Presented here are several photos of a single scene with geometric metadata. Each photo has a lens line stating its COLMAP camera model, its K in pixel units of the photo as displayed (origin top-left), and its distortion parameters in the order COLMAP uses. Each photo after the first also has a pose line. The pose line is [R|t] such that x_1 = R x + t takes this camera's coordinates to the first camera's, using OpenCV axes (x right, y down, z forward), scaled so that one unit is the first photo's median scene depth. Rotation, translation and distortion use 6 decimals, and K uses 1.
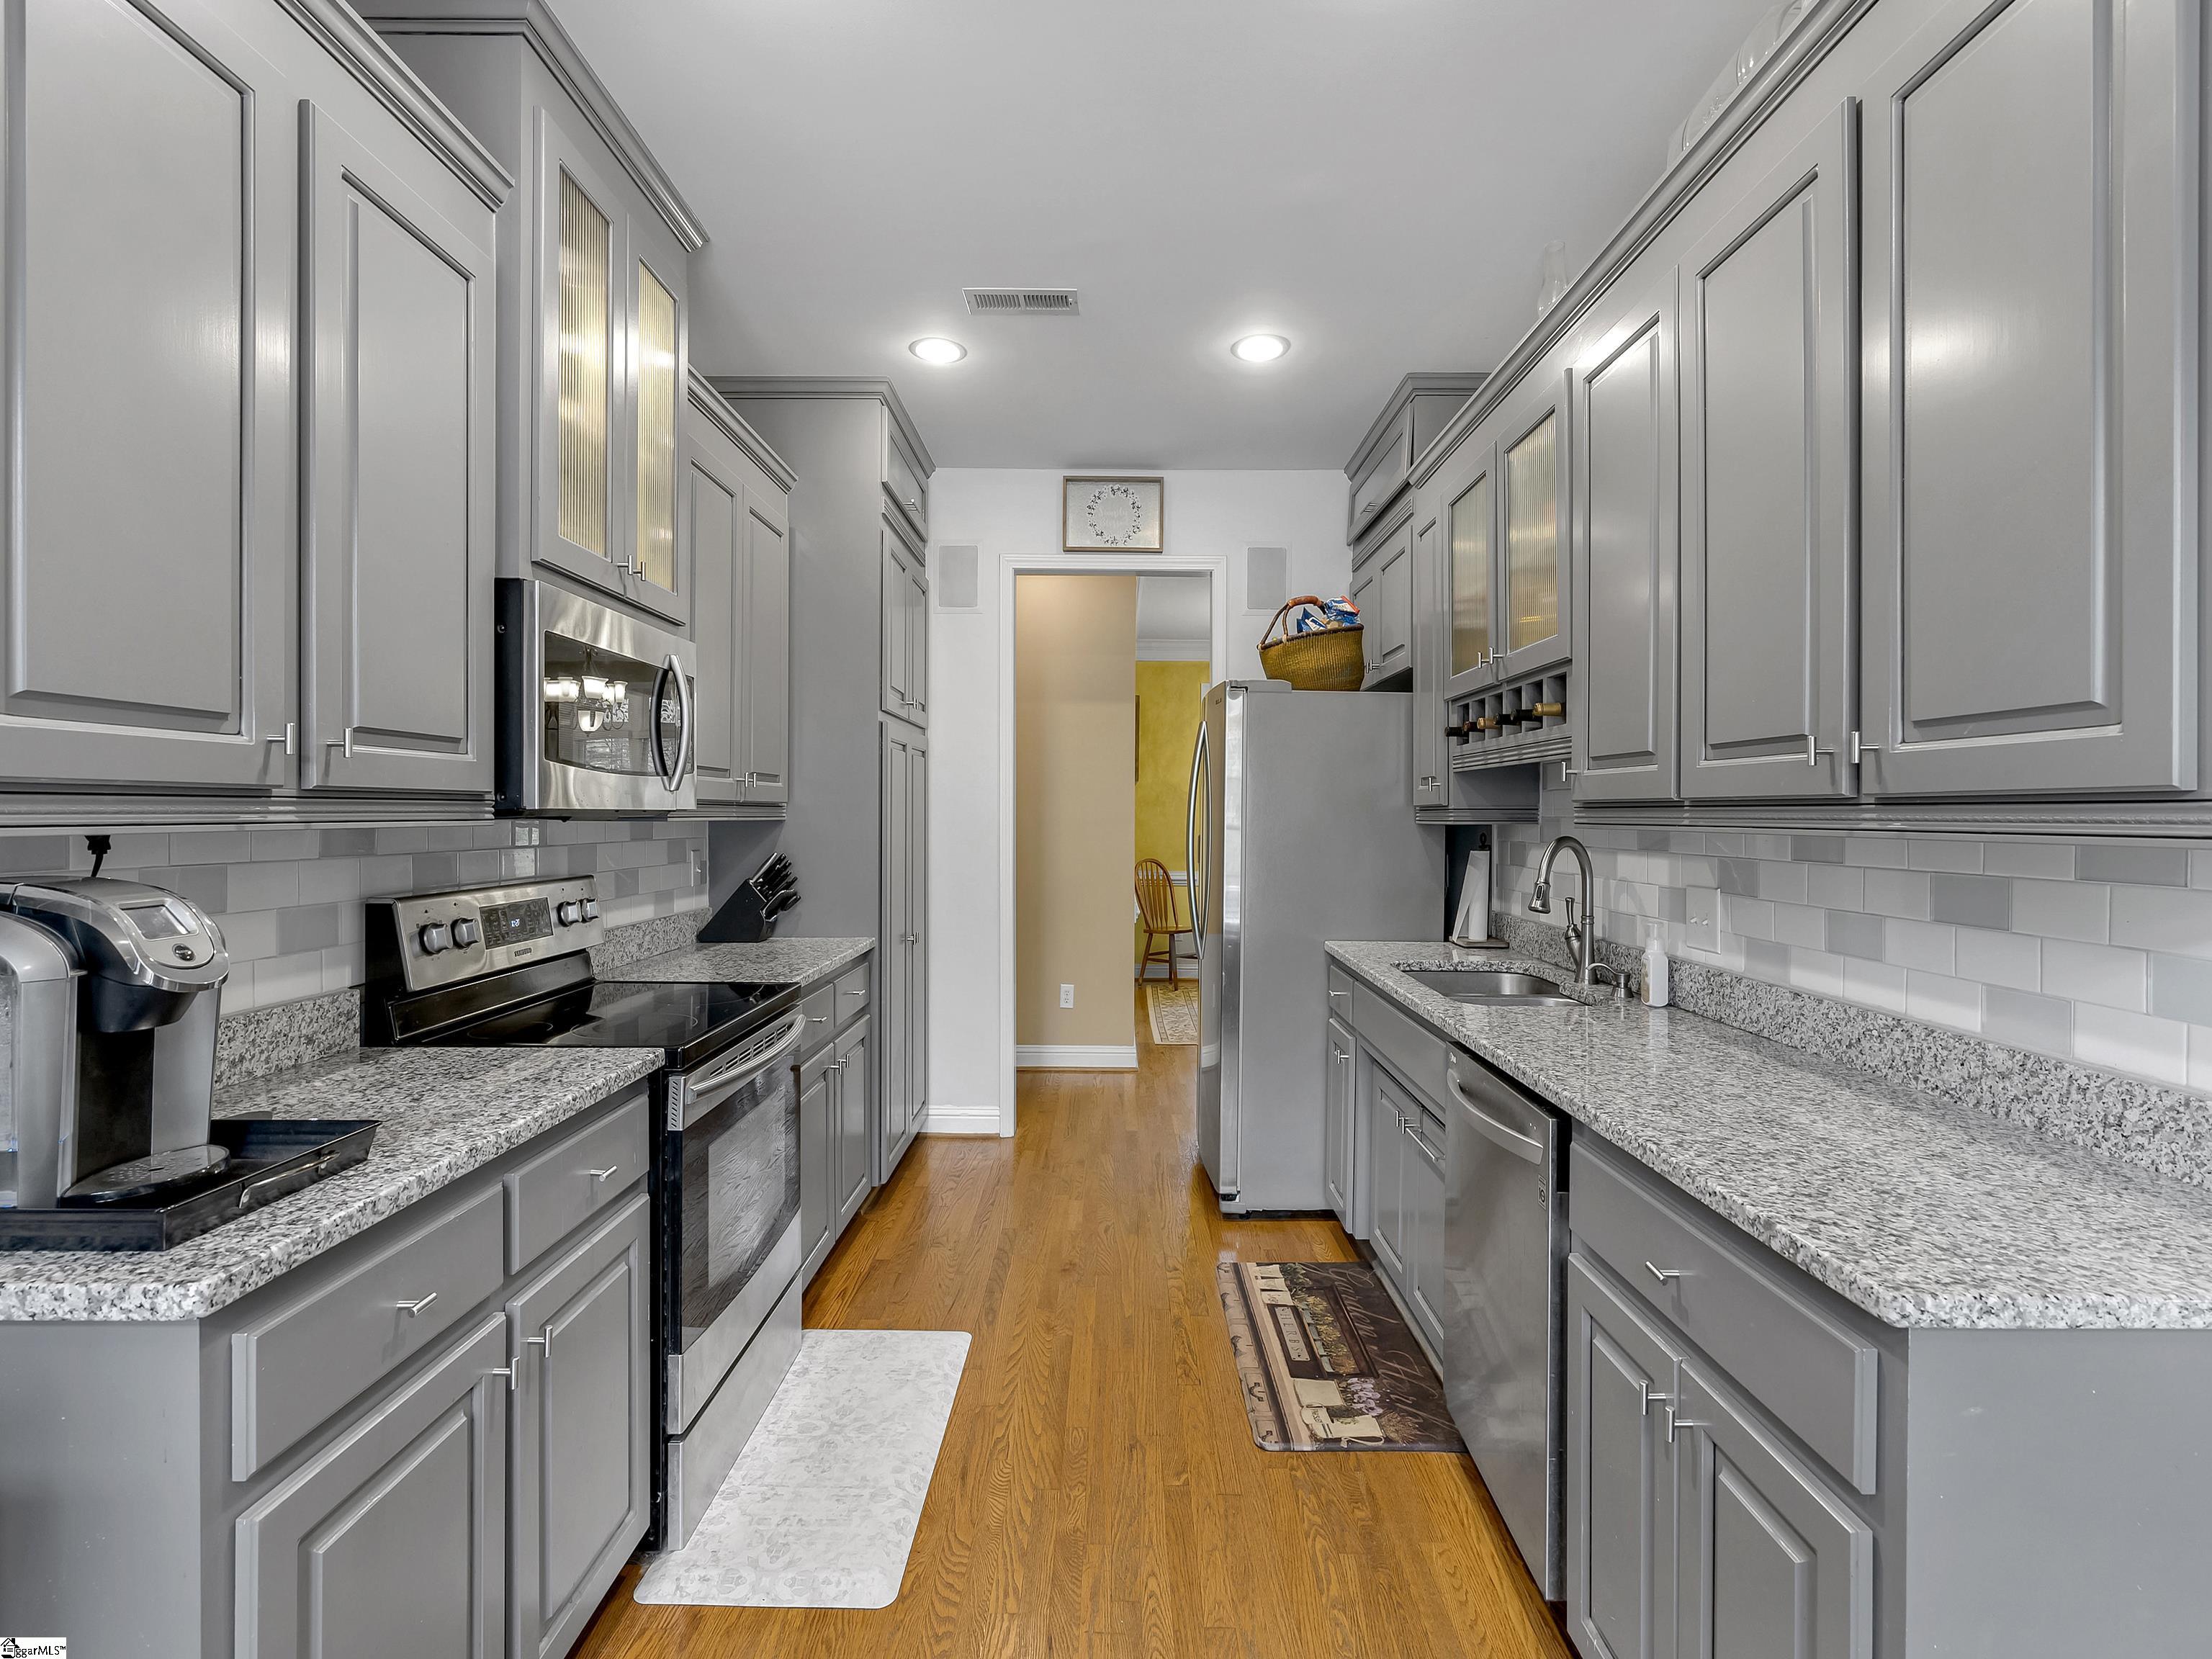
lens RADIAL K [[998.7, 0, 1104.9], [0, 998.7, 817.3], [0, 0, 1]] dist [-0.011959, 0.004289]
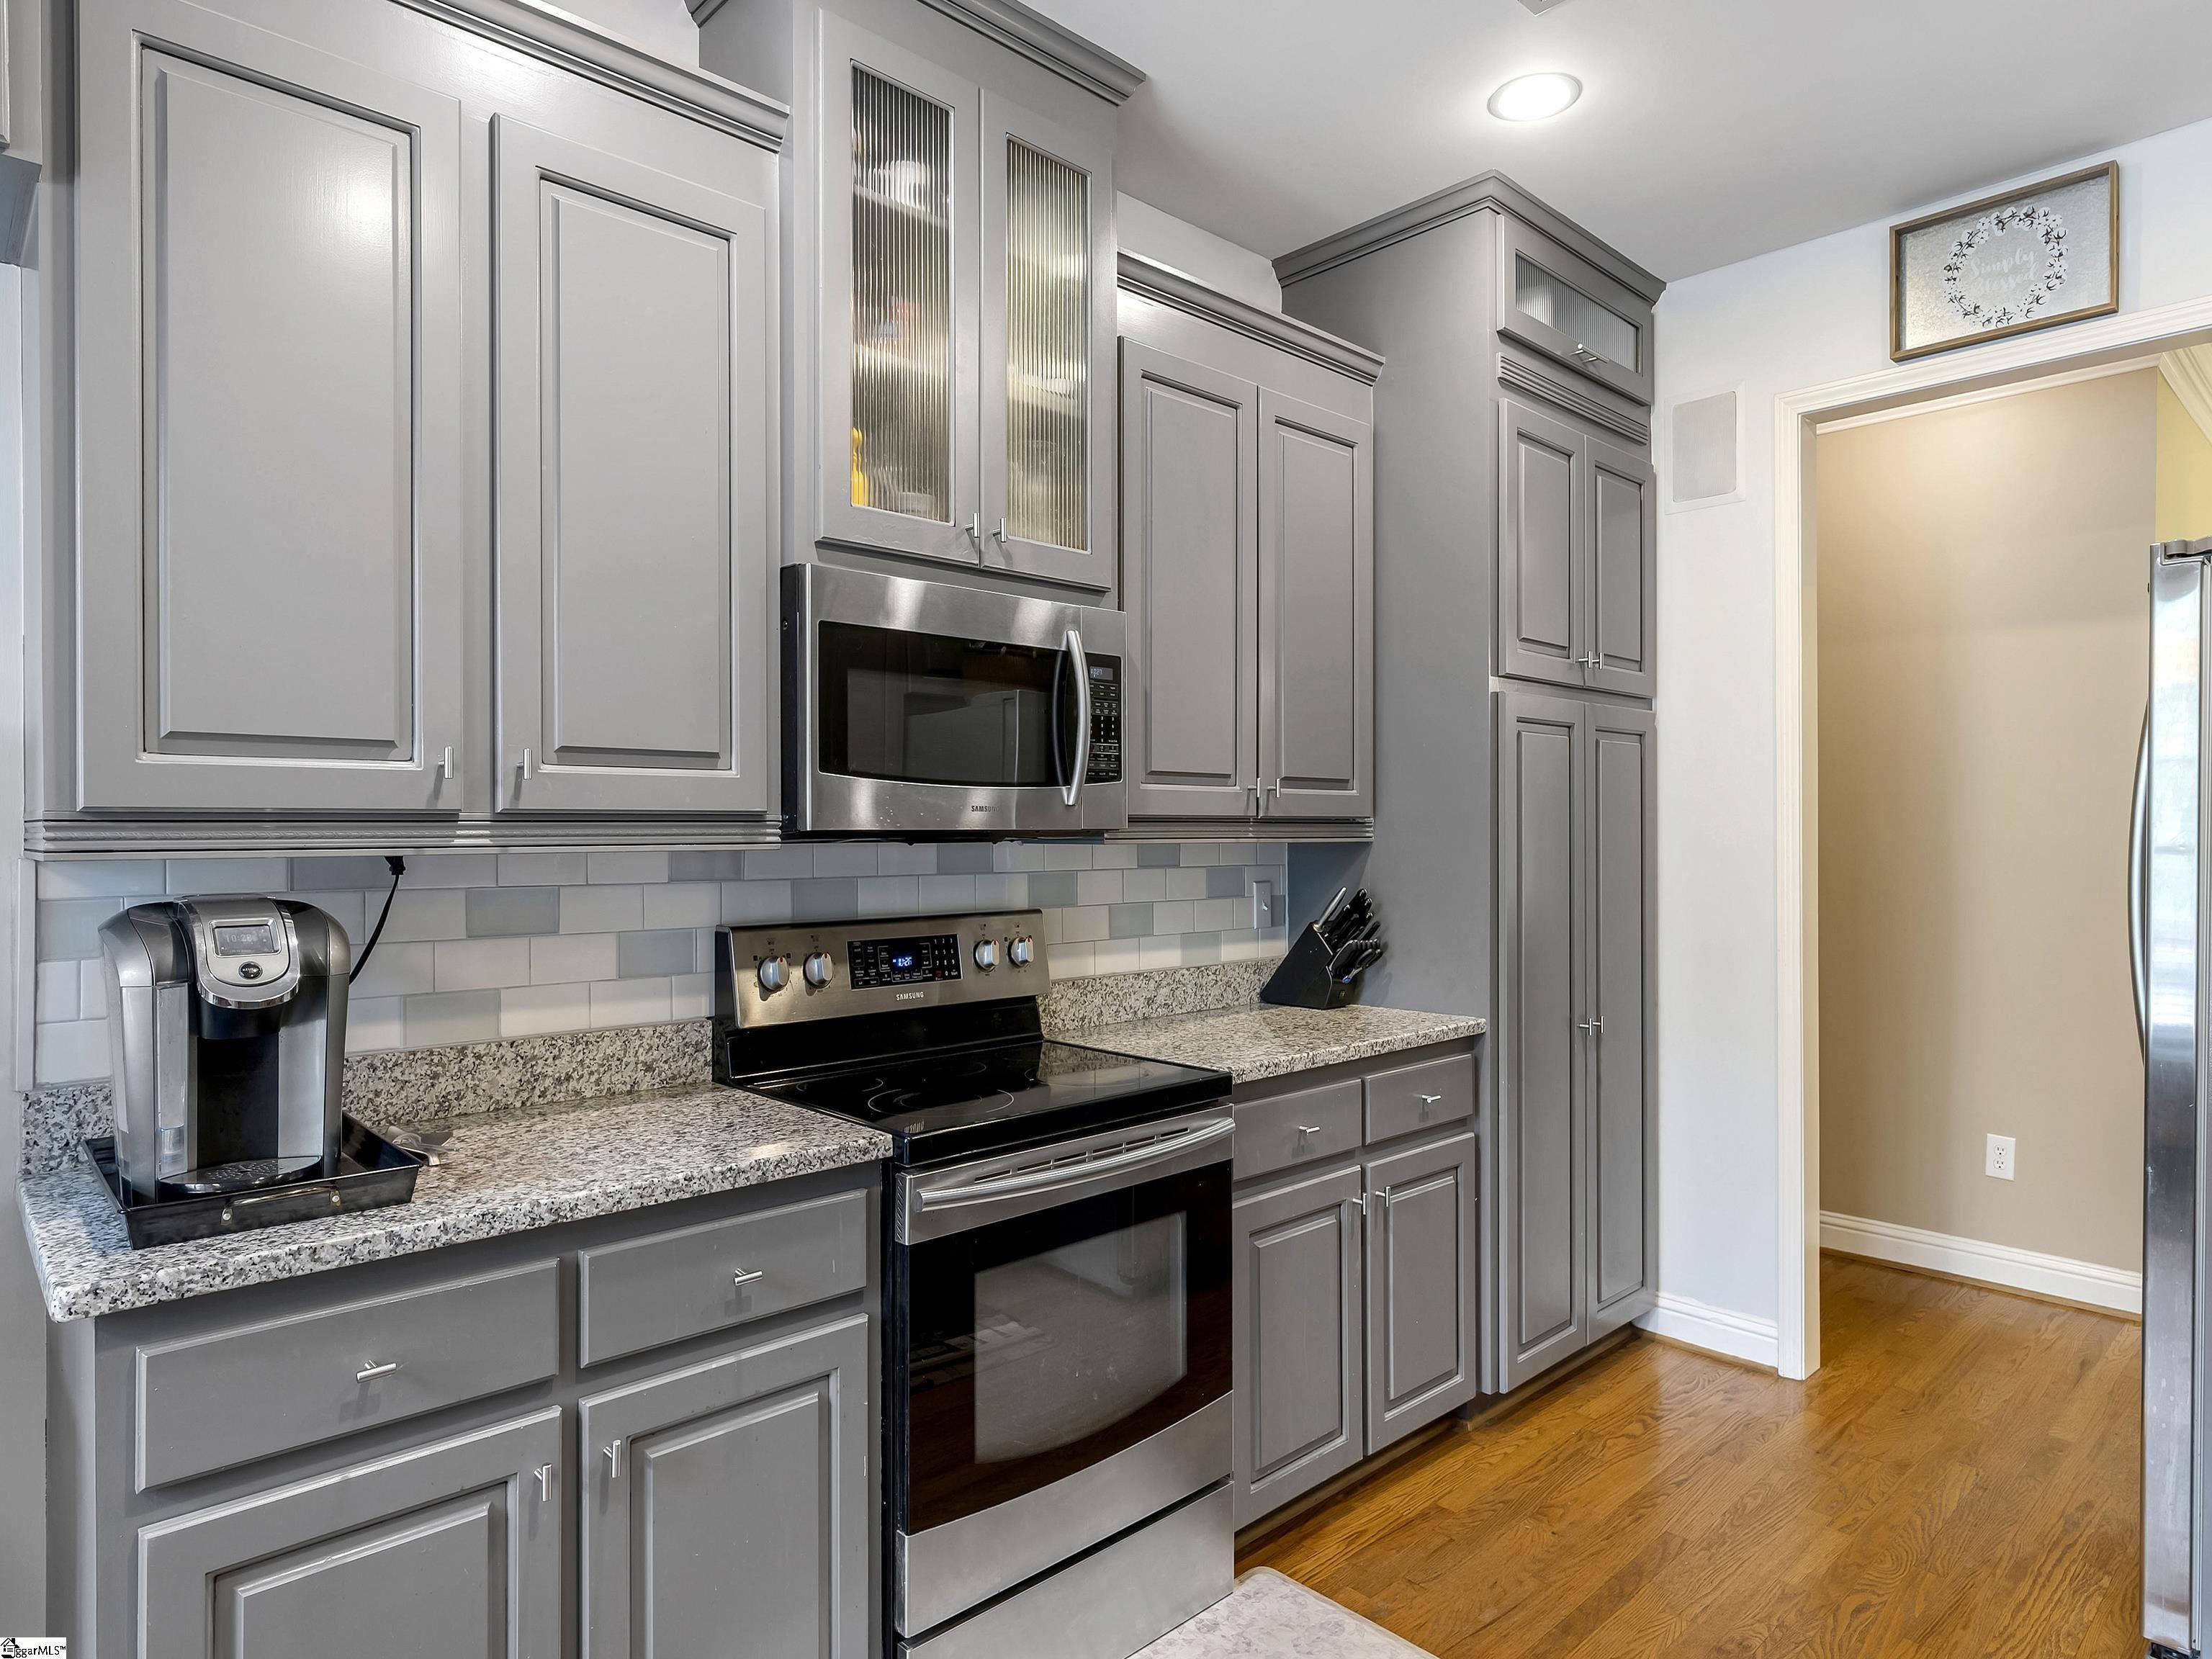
lens RADIAL K [[1283.6, 0, 1111.3], [0, 1283.6, 833.1], [0, 0, 1]] dist [-0.000961, -0.002163]
pose [[0.688991, -0.005777, -0.724747, 0.415327], [0.003740, 0.999983, -0.004416, -0.000015], [0.724760, 0.000332, 0.689001, 0.435820]]
